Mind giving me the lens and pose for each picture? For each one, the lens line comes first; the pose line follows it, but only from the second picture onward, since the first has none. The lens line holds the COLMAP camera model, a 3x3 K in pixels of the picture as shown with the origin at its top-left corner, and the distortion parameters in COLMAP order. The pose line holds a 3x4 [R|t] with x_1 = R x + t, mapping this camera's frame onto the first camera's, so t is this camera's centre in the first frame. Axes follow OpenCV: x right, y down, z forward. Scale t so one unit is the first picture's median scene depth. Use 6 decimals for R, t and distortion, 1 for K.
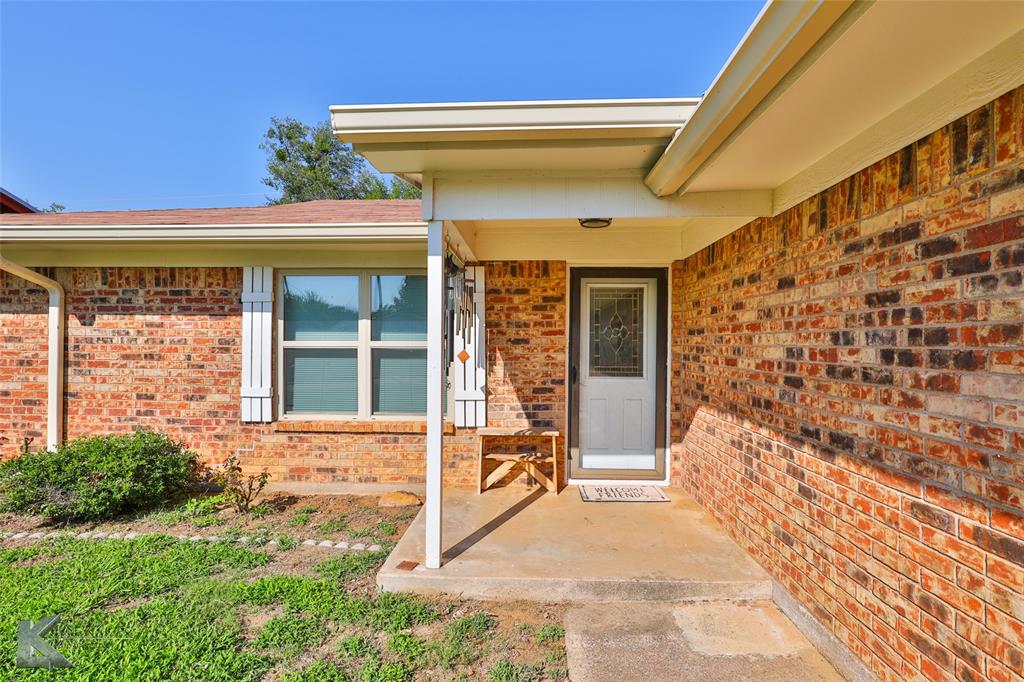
lens RADIAL K [[497.8, 0, 512.6], [0, 497.8, 348.8], [0, 0, 1]] dist [-0.022668, 0.007376]
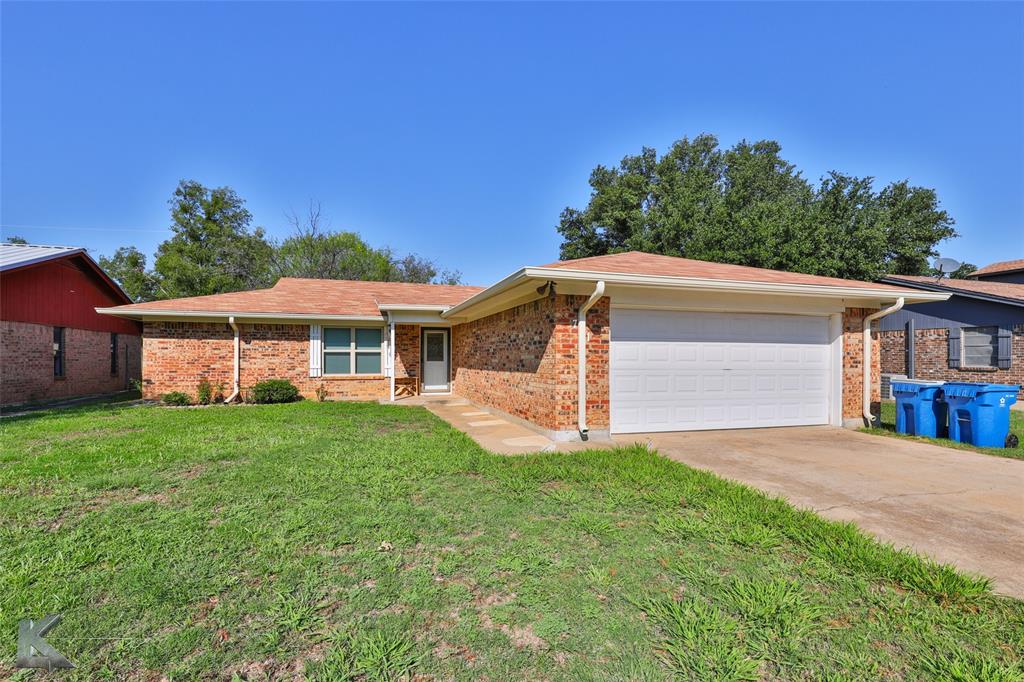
lens RADIAL K [[497.8, 0, 528.9], [0, 497.8, 360.8], [0, 0, 1]] dist [-0.022668, 0.007376]
pose [[0.928555, -0.007289, 0.371123, -0.427284], [0.004401, 0.999953, 0.008626, 0.030808], [-0.371169, -0.006376, 0.928544, -2.232615]]
